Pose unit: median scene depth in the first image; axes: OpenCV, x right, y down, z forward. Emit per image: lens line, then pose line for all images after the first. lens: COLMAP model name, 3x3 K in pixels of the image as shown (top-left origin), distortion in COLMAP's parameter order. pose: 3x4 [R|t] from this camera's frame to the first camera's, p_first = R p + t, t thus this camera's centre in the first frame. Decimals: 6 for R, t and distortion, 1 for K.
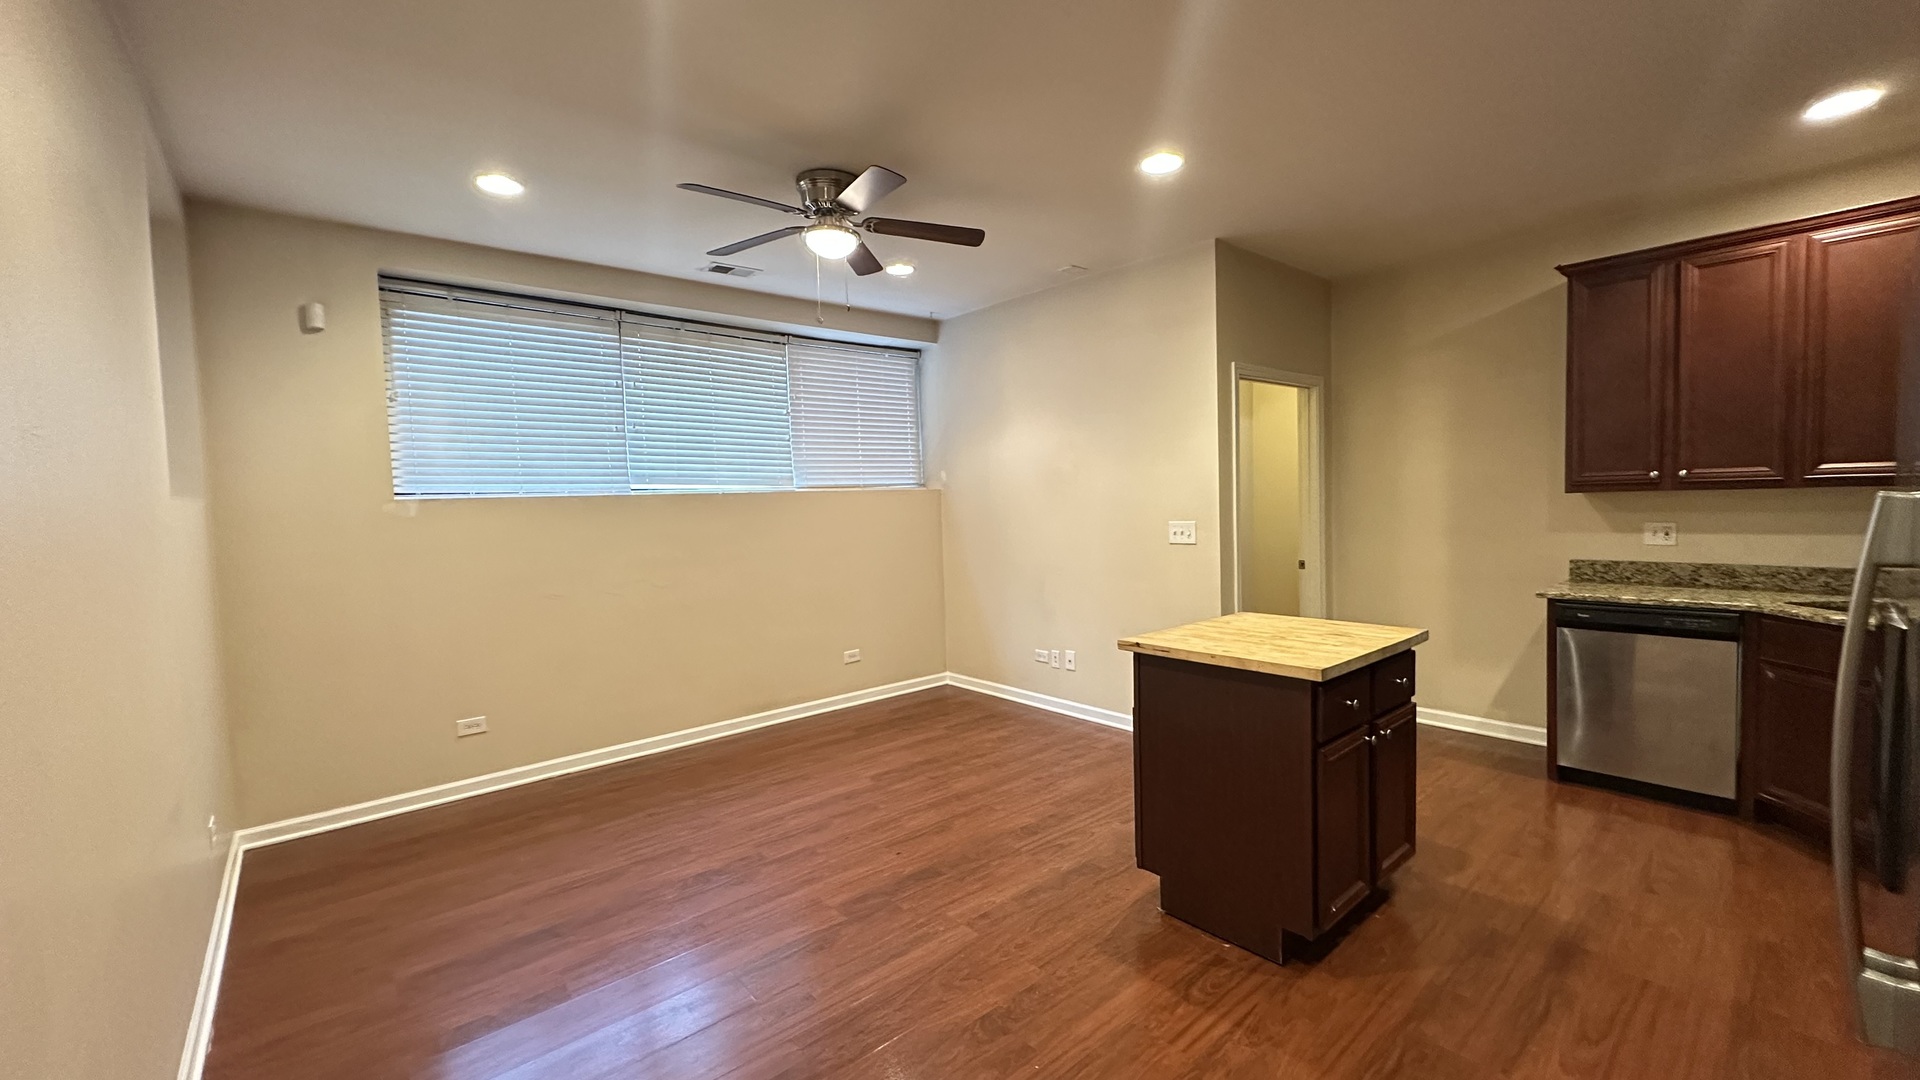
lens RADIAL K [[762.3, 0, 960.1], [0, 762.3, 538.7], [0, 0, 1]] dist [-0.001803, 0.001143]
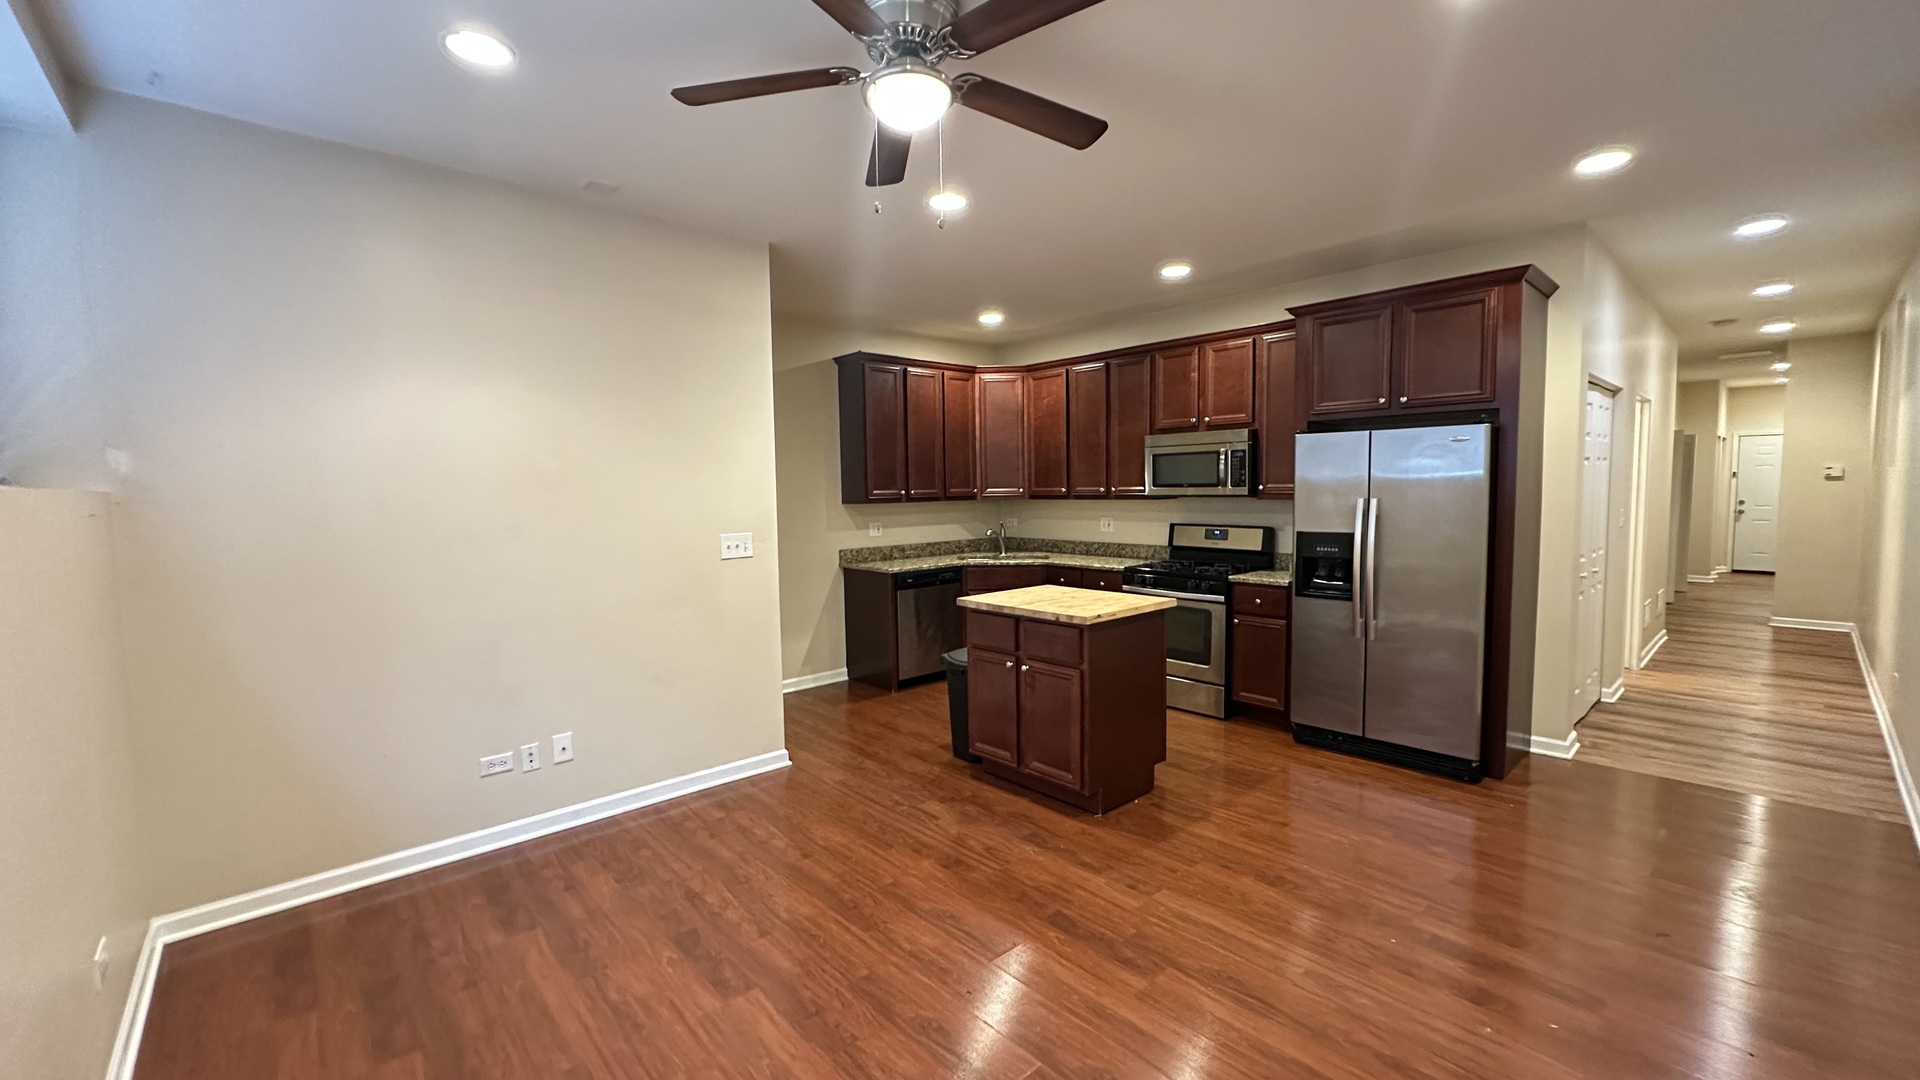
lens RADIAL K [[762.3, 0, 961.1], [0, 762.3, 540.4], [0, 0, 1]] dist [-0.001803, 0.001143]
pose [[-0.029773, -0.041041, 0.998714, -0.735636], [0.067746, 0.996776, 0.042981, -0.041425], [-0.997258, 0.068939, -0.026896, 0.893665]]
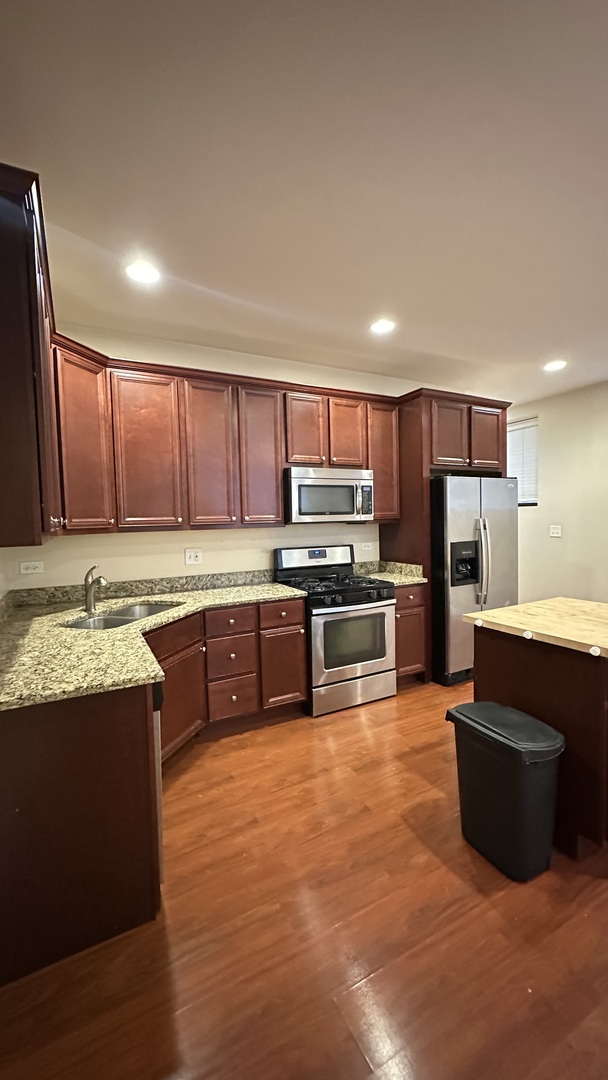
lens RADIAL K [[428.8, 0, 307.4], [0, 428.8, 540.3], [0, 0, 1]] dist [-0.001803, 0.001143]
pose [[-0.973135, 0.039187, 0.226876, 0.515595], [0.063333, 0.992955, 0.100147, -0.092201], [-0.221353, 0.111826, -0.968761, 1.349726]]
